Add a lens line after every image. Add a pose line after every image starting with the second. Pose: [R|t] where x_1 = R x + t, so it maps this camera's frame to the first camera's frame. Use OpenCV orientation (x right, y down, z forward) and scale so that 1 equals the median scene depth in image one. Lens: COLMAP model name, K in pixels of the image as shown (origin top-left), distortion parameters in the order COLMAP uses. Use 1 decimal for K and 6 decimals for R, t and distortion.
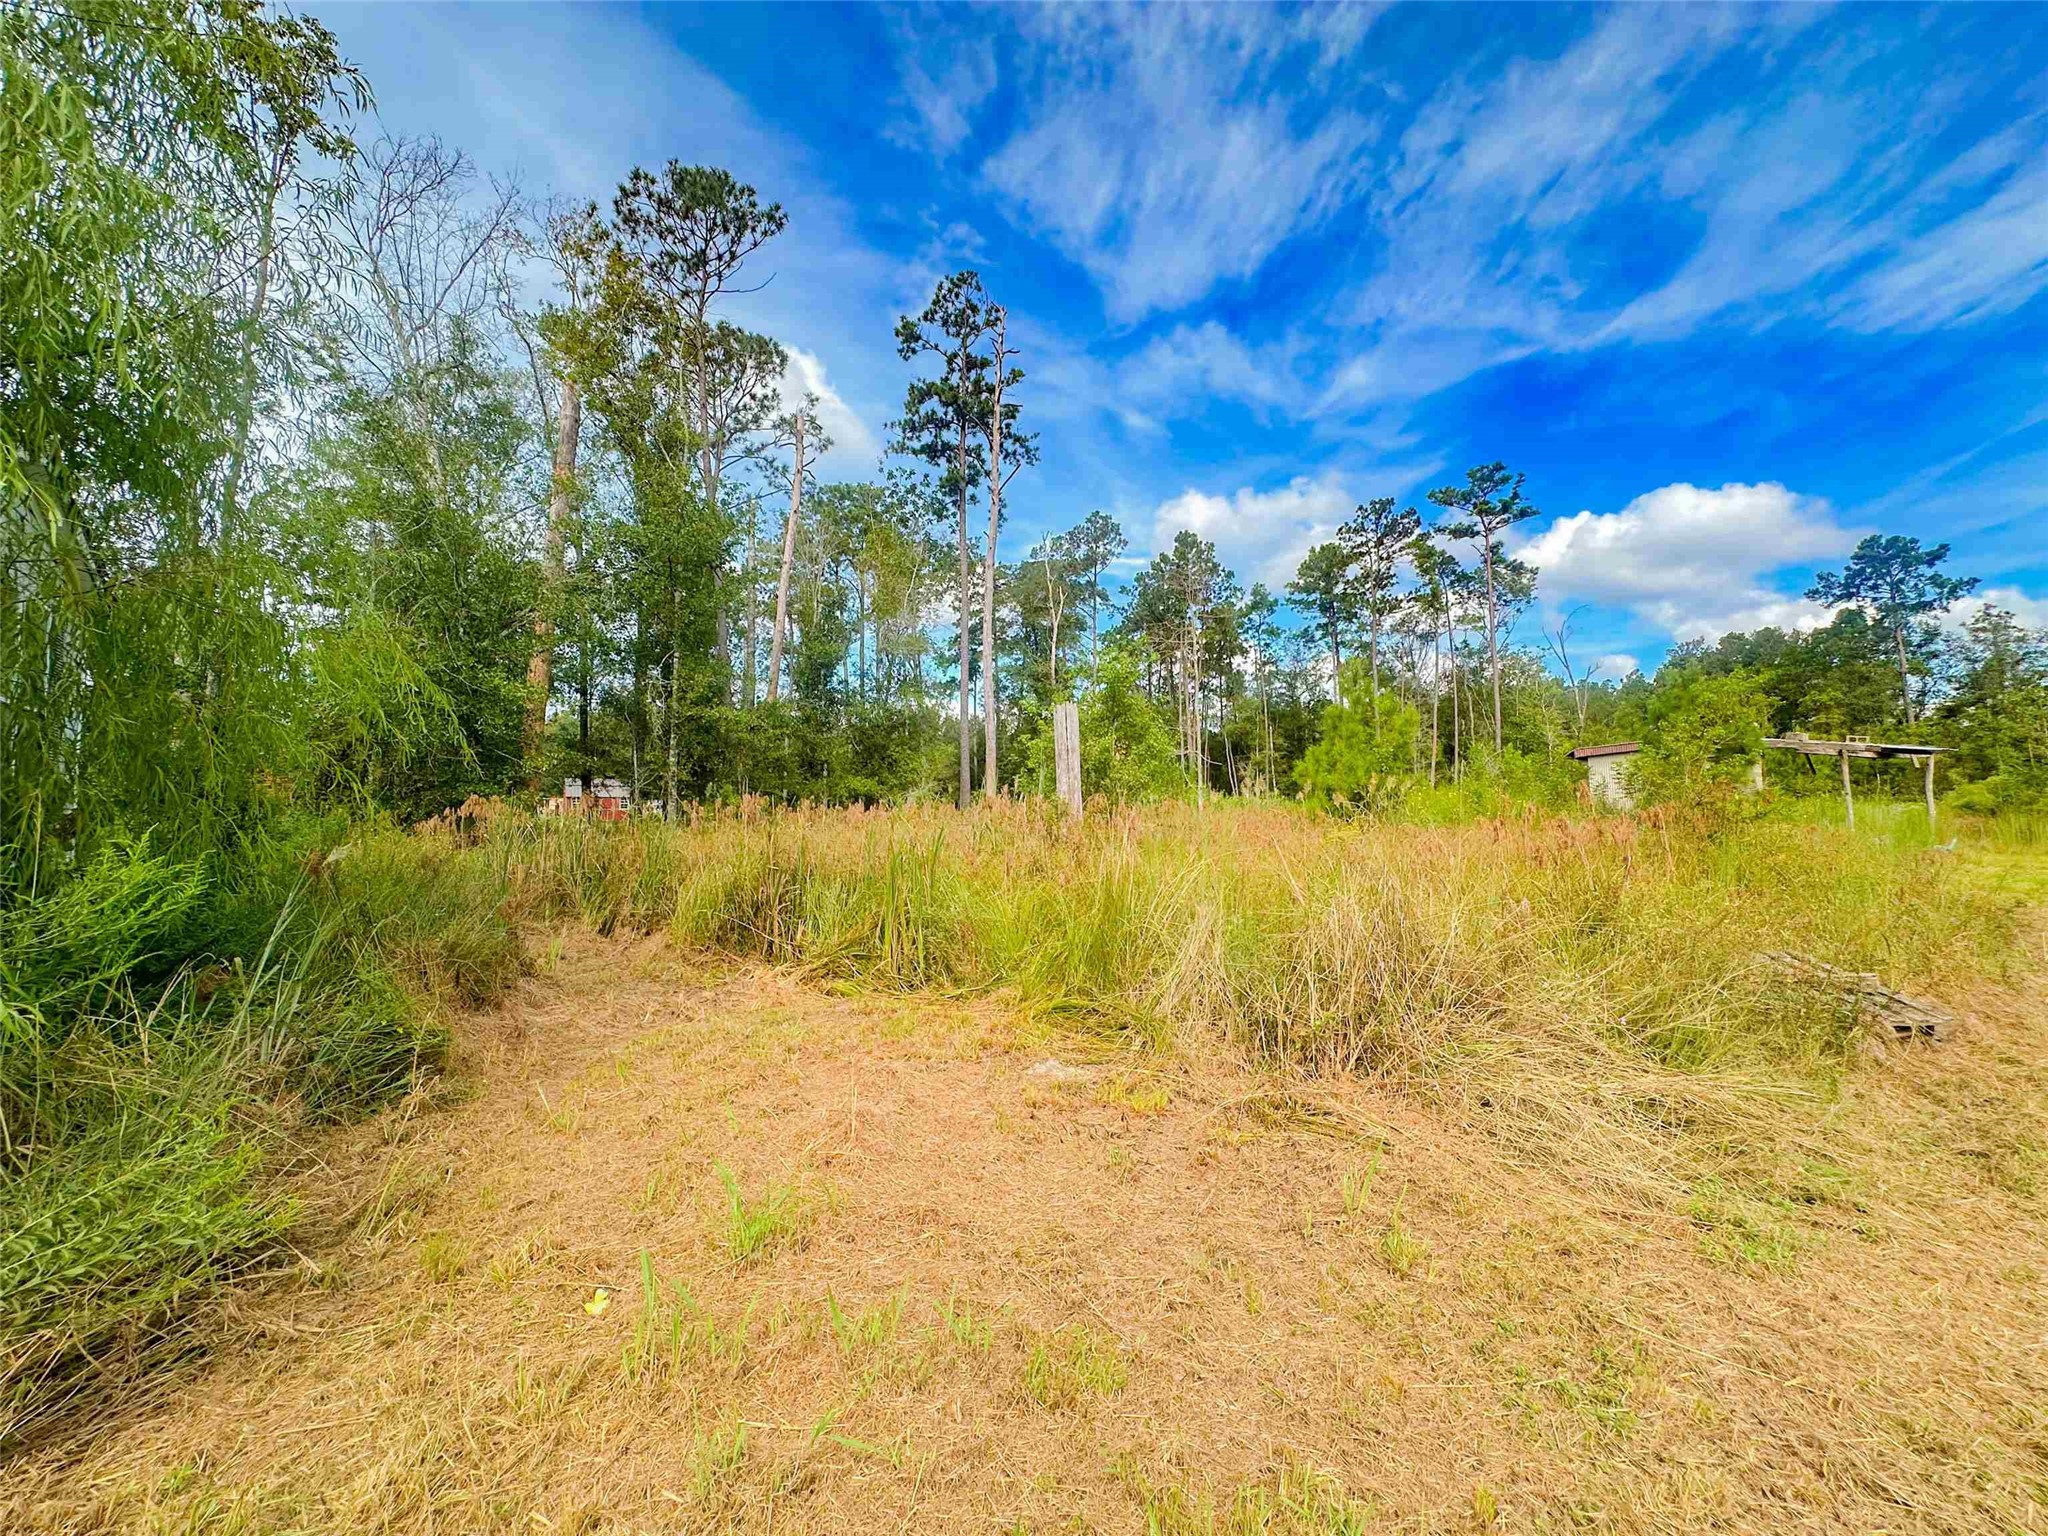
lens RADIAL K [[823.3, 0, 1024.2], [0, 823.3, 768.5], [0, 0, 1]] dist [-0.002660, 0.000389]
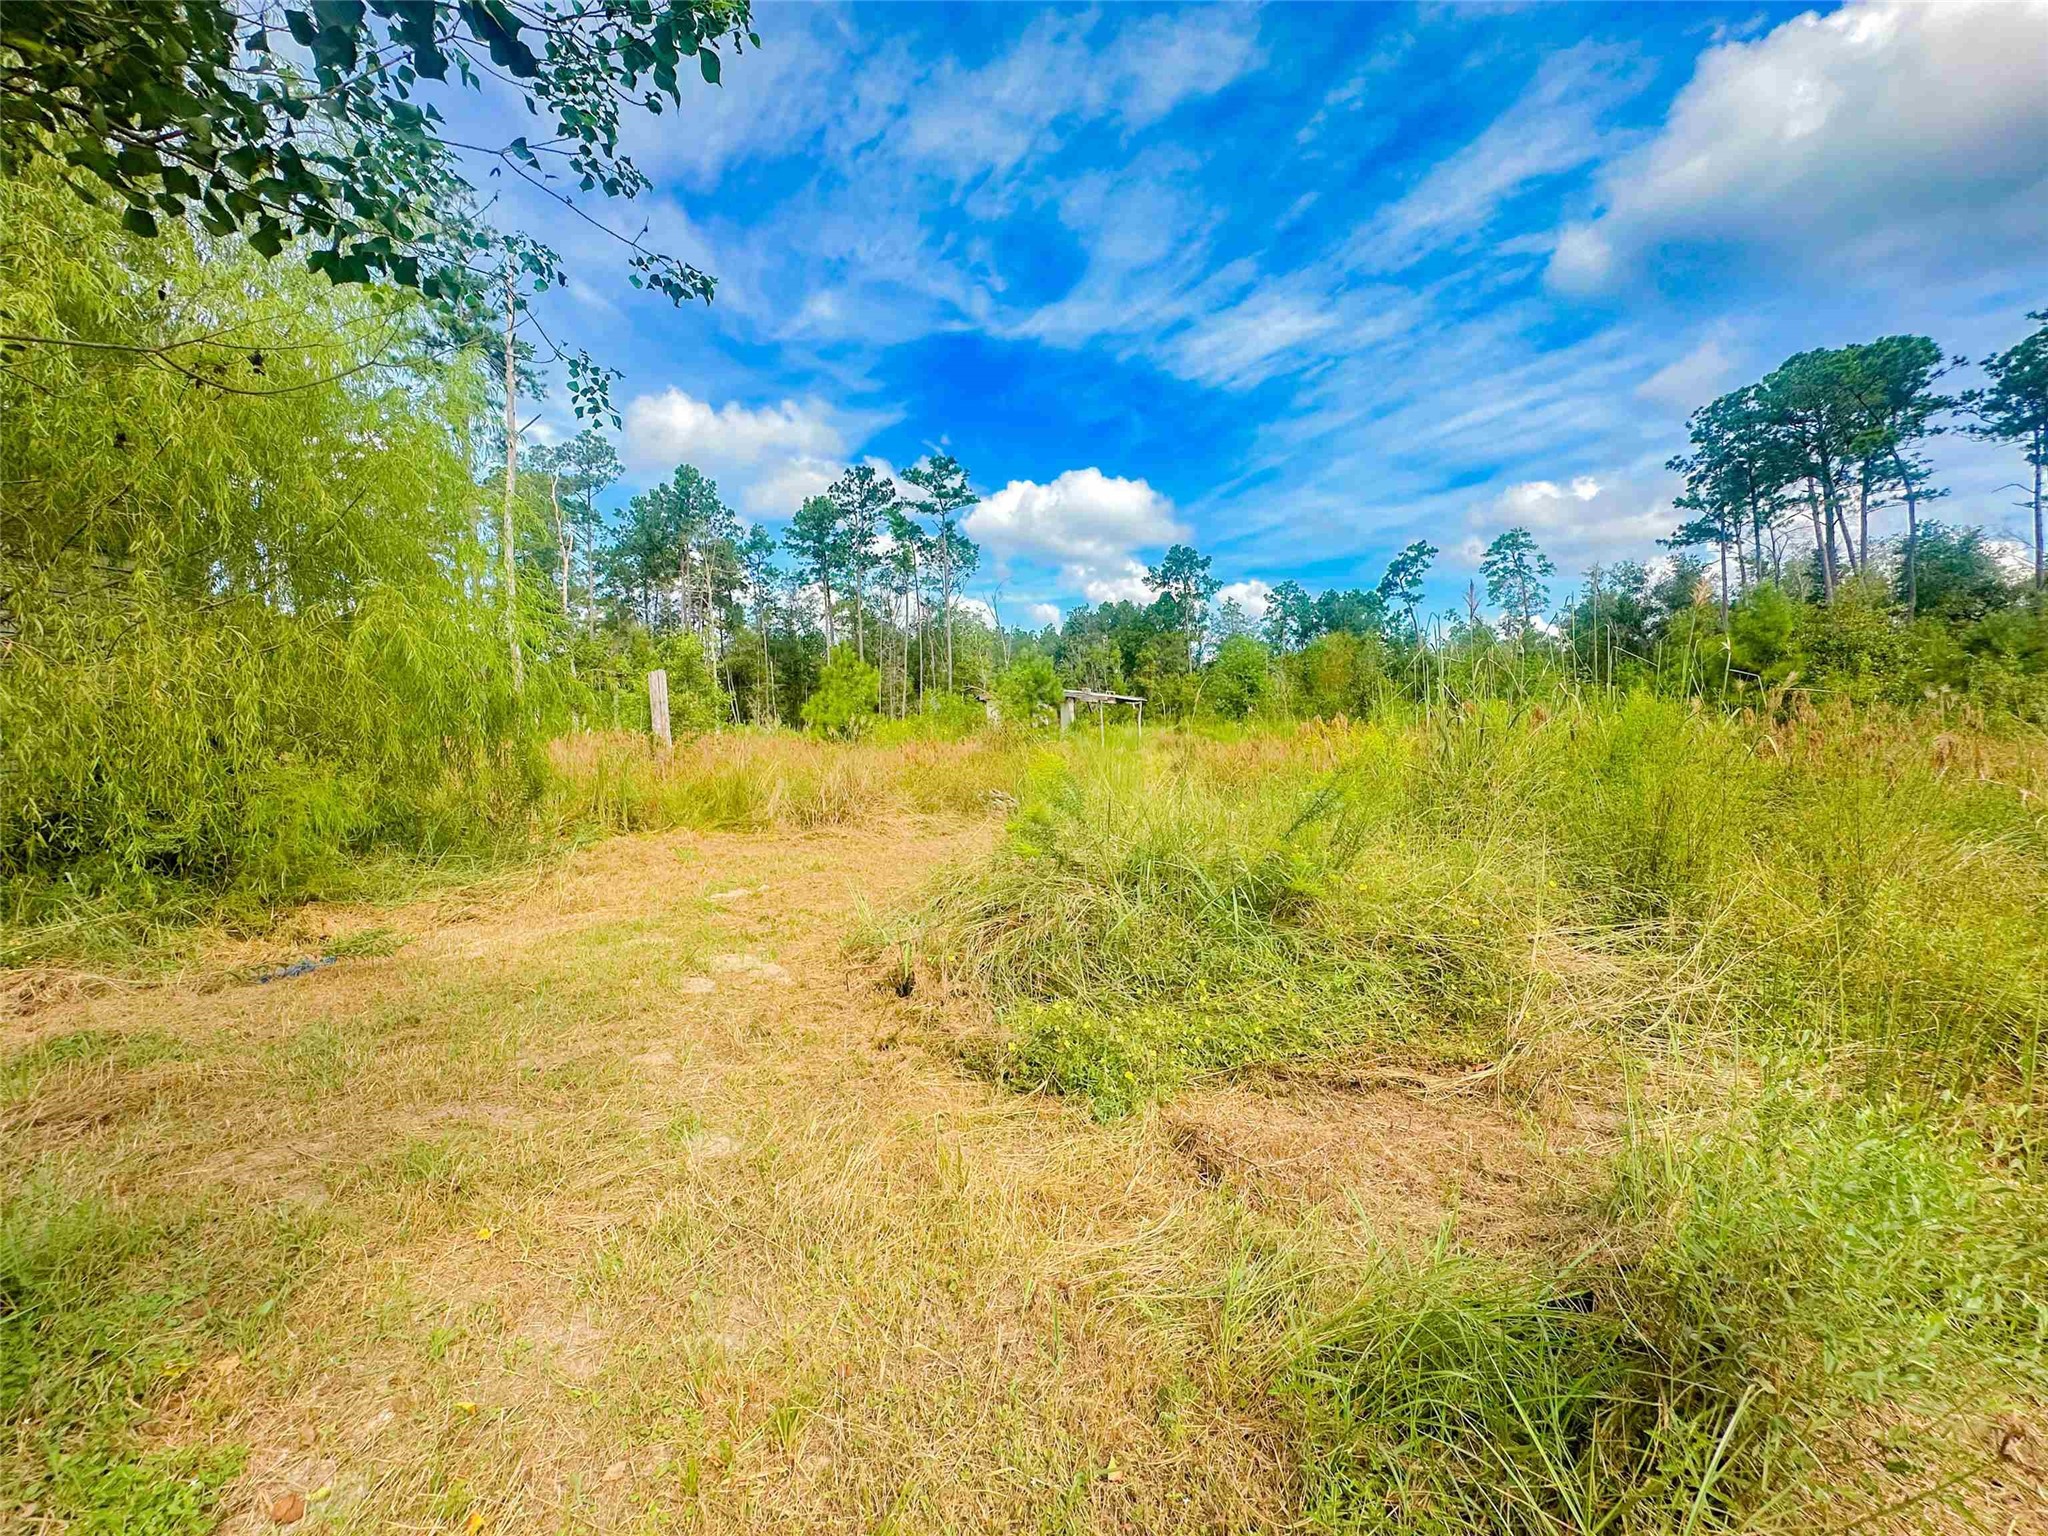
lens RADIAL K [[823.3, 0, 1017.5], [0, 823.3, 766.8], [0, 0, 1]] dist [-0.002660, 0.000389]
pose [[0.831992, -0.035892, 0.553625, -0.038438], [-0.012942, 0.996378, 0.084045, -0.006118], [-0.554636, -0.077090, 0.828514, -0.099812]]
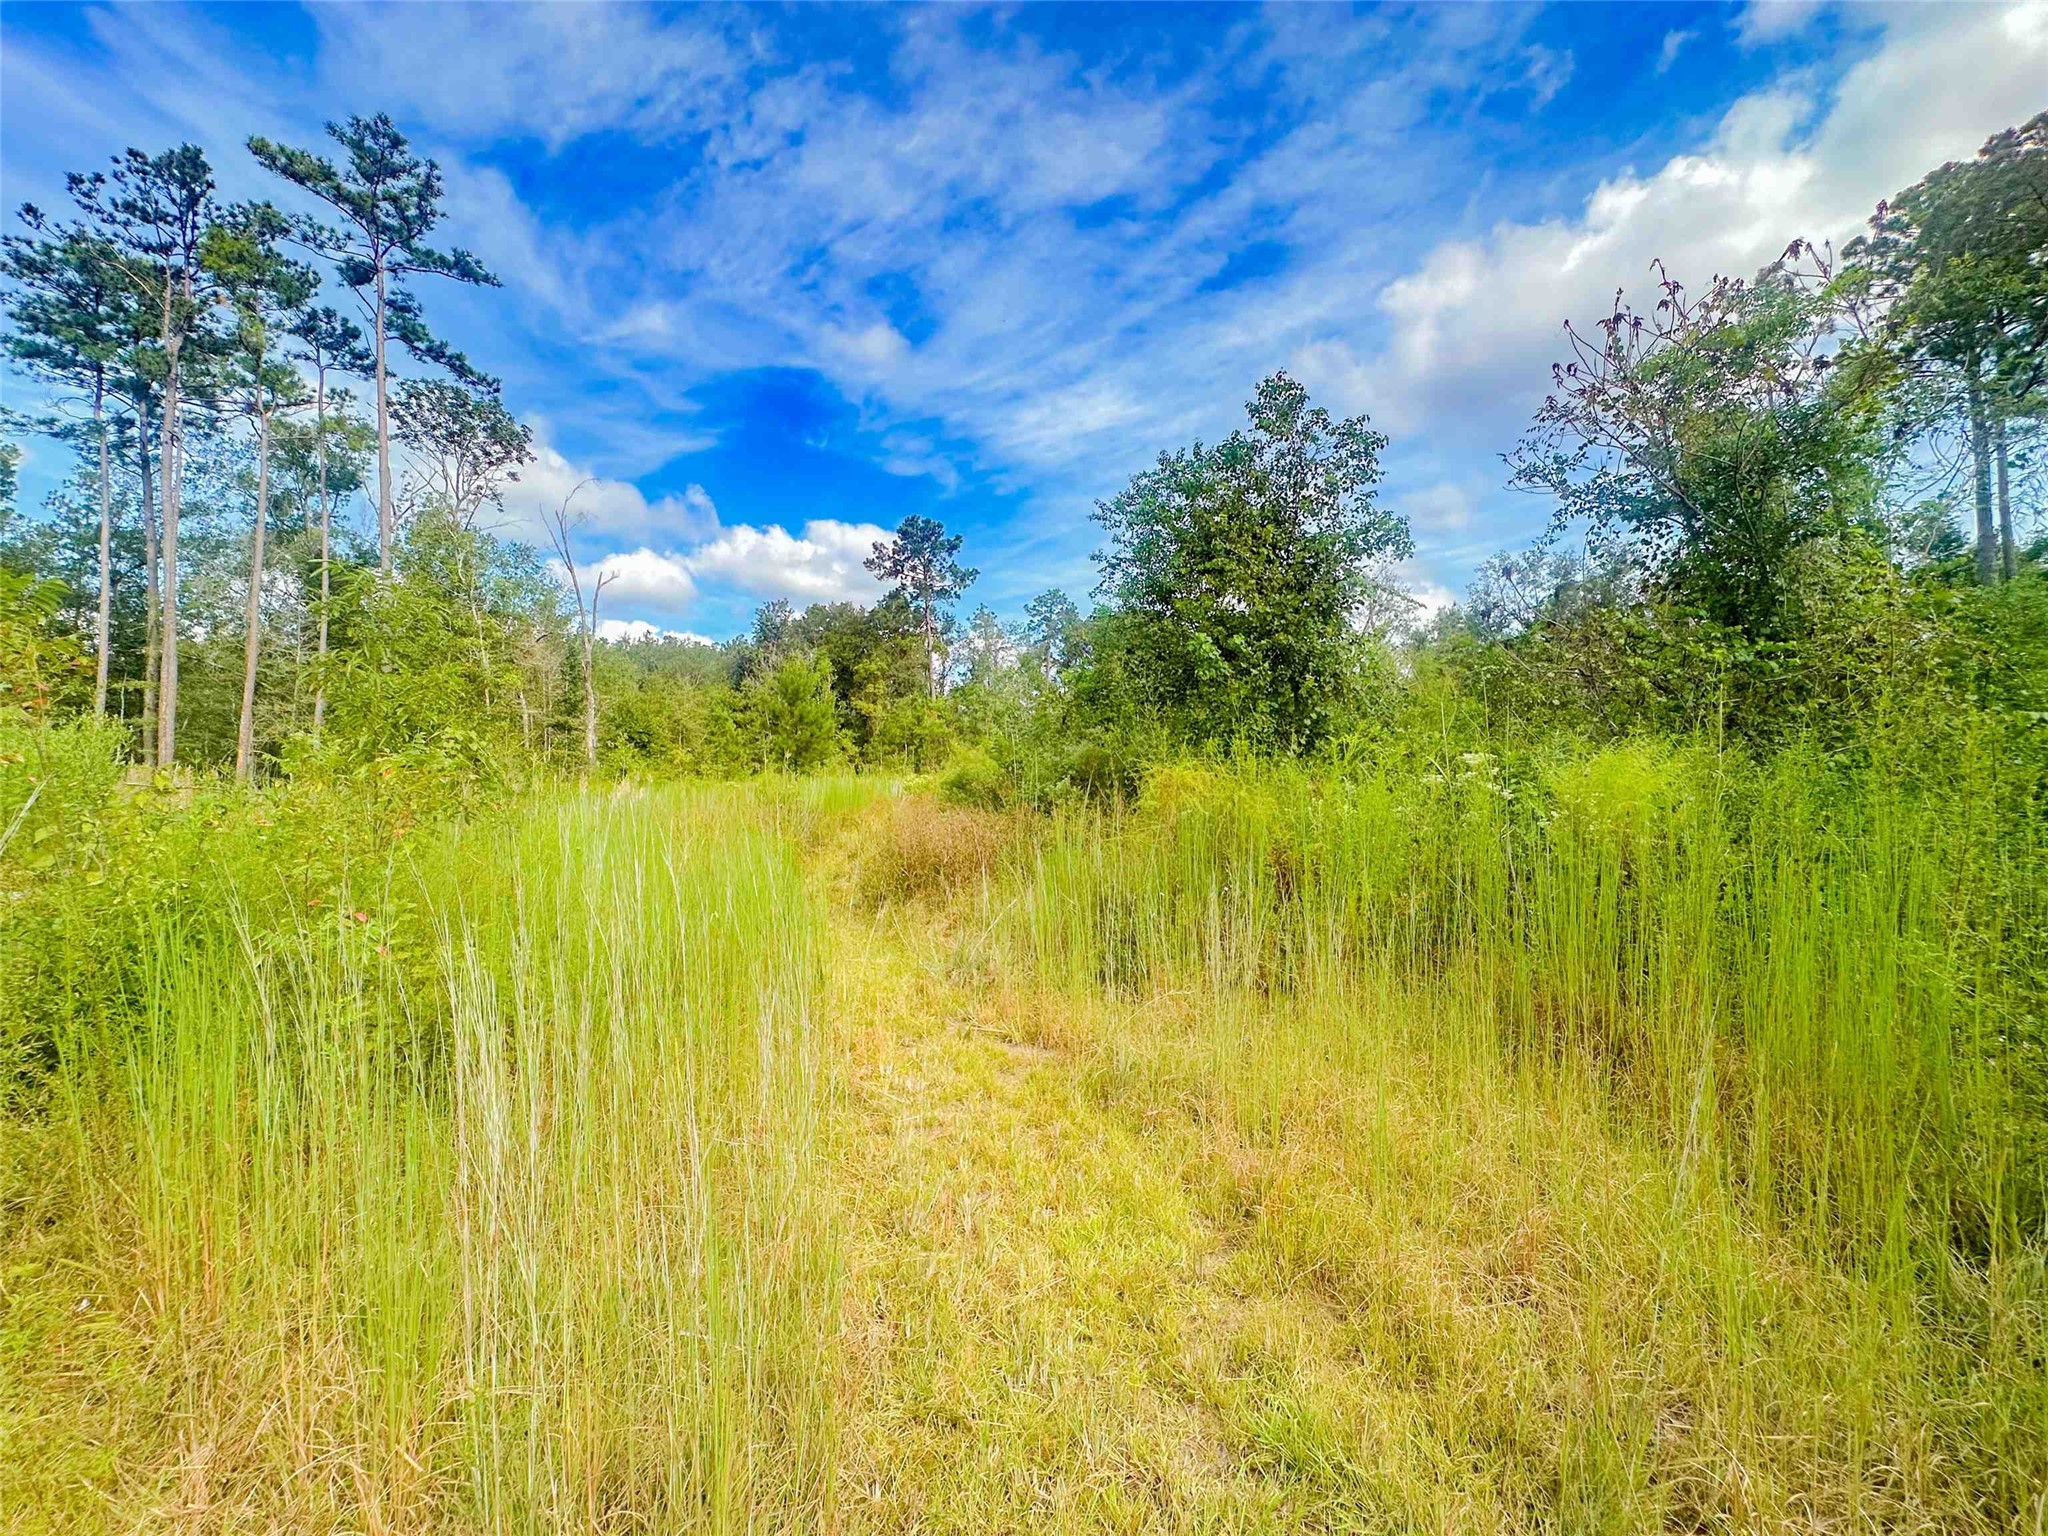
lens RADIAL K [[823.3, 0, 1040.7], [0, 823.3, 767.2], [0, 0, 1]] dist [-0.002660, 0.000389]
pose [[0.588039, 0.003751, 0.808824, 0.289648], [-0.031216, 0.999349, 0.018061, 0.010008], [-0.808230, -0.035869, 0.587773, 0.248106]]
